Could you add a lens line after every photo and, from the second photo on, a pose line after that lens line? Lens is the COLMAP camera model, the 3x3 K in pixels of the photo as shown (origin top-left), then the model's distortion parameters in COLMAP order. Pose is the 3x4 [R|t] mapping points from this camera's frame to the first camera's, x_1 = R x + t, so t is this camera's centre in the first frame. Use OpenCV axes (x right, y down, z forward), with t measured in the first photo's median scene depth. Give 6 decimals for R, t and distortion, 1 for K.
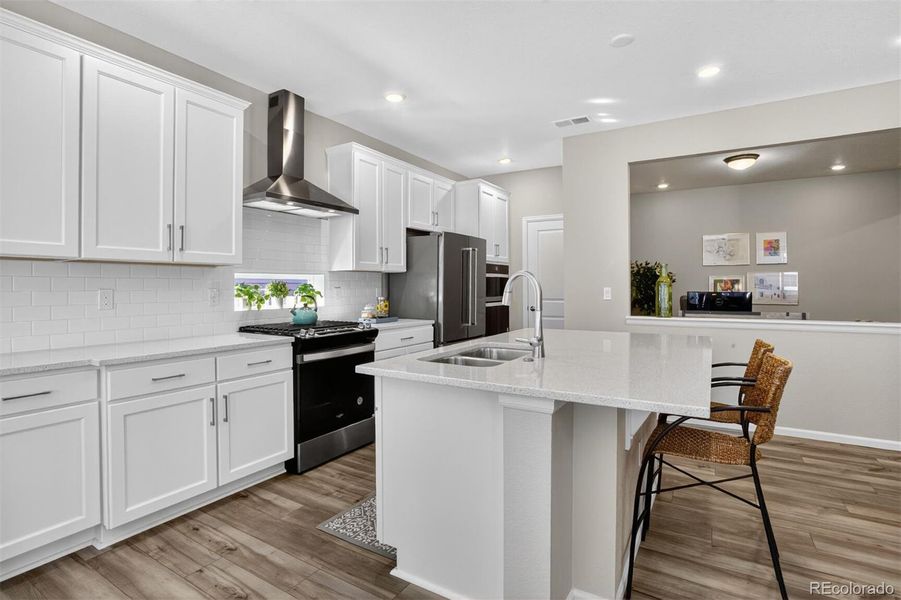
lens RADIAL K [[437.7, 0, 444.1], [0, 437.7, 288.1], [0, 0, 1]] dist [-0.031259, 0.004355]
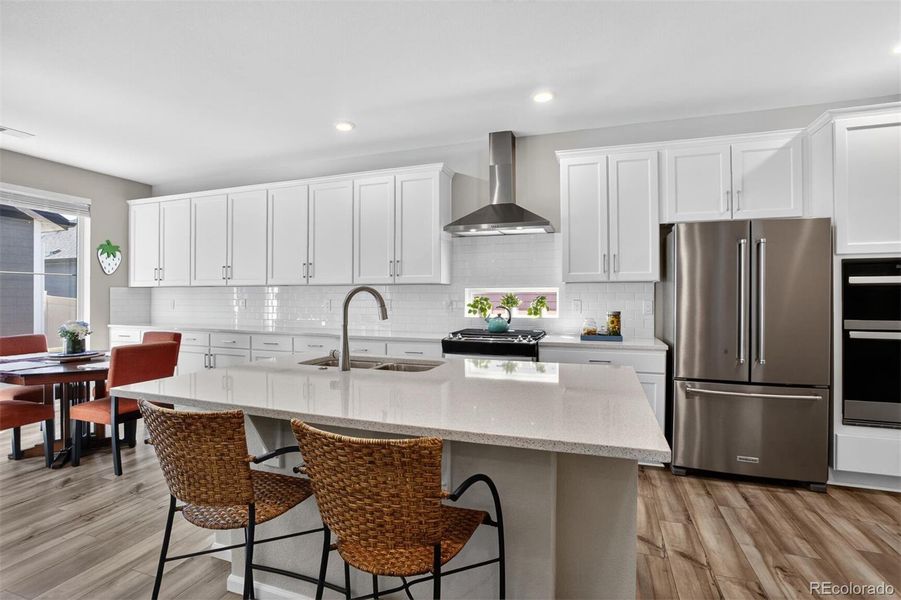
lens RADIAL K [[437.7, 0, 453.8], [0, 437.7, 299.5], [0, 0, 1]] dist [-0.031259, 0.004355]
pose [[0.231356, 0.007388, -0.972841, 0.701561], [-0.008355, 0.999949, 0.005607, -0.006701], [0.972833, 0.006831, 0.231406, 0.562272]]
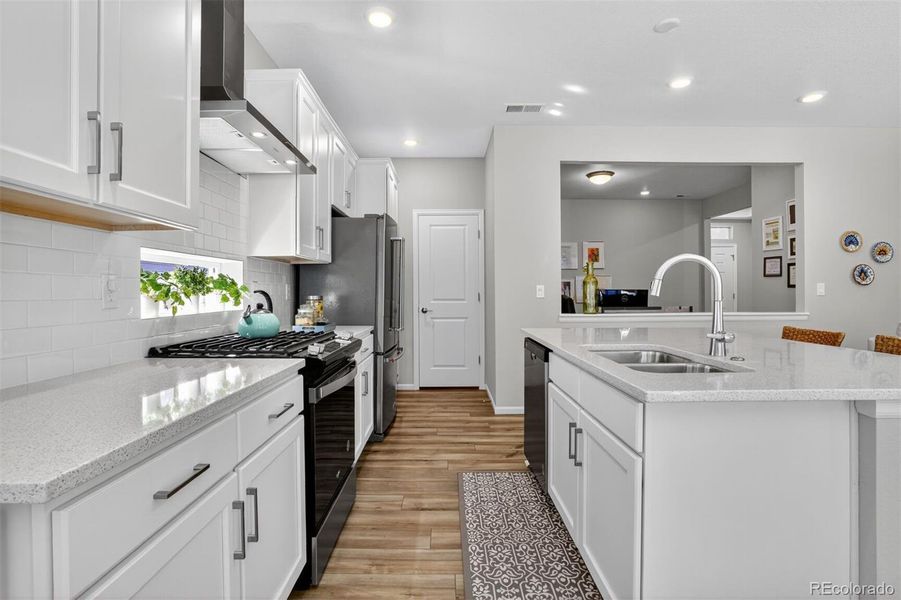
lens RADIAL K [[437.7, 0, 447.8], [0, 437.7, 296.6], [0, 0, 1]] dist [-0.031259, 0.004355]
pose [[0.860144, -0.006757, 0.510006, -0.363641], [0.004289, 0.999973, 0.006014, 0.020429], [-0.510033, -0.002986, 0.860150, 0.304092]]
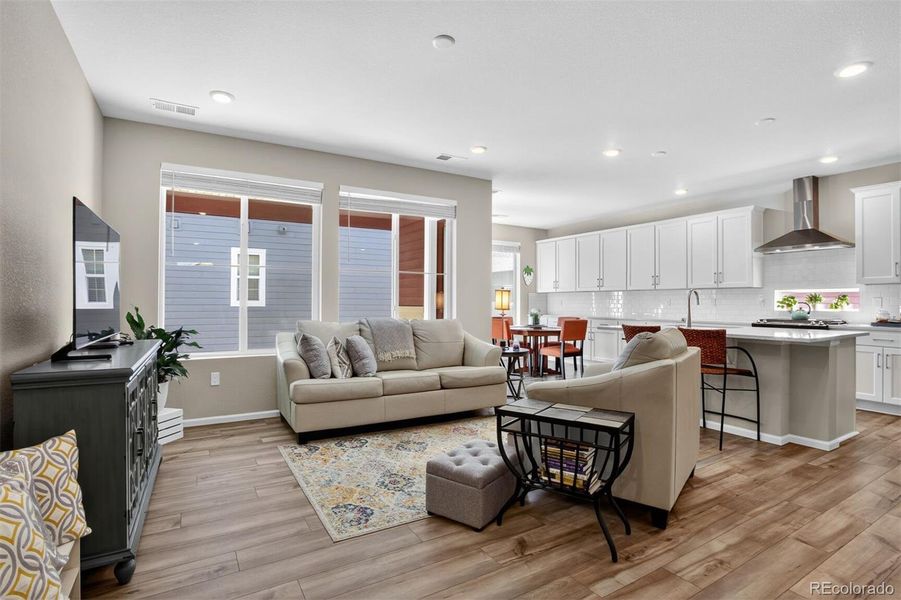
lens RADIAL K [[437.7, 0, 442.6], [0, 437.7, 300.4], [0, 0, 1]] dist [-0.031259, 0.004355]
pose [[-0.461877, 0.000345, -0.886944, 1.549152], [-0.004936, 0.999983, 0.002959, 0.009599], [0.886930, 0.005744, -0.461868, 0.503410]]
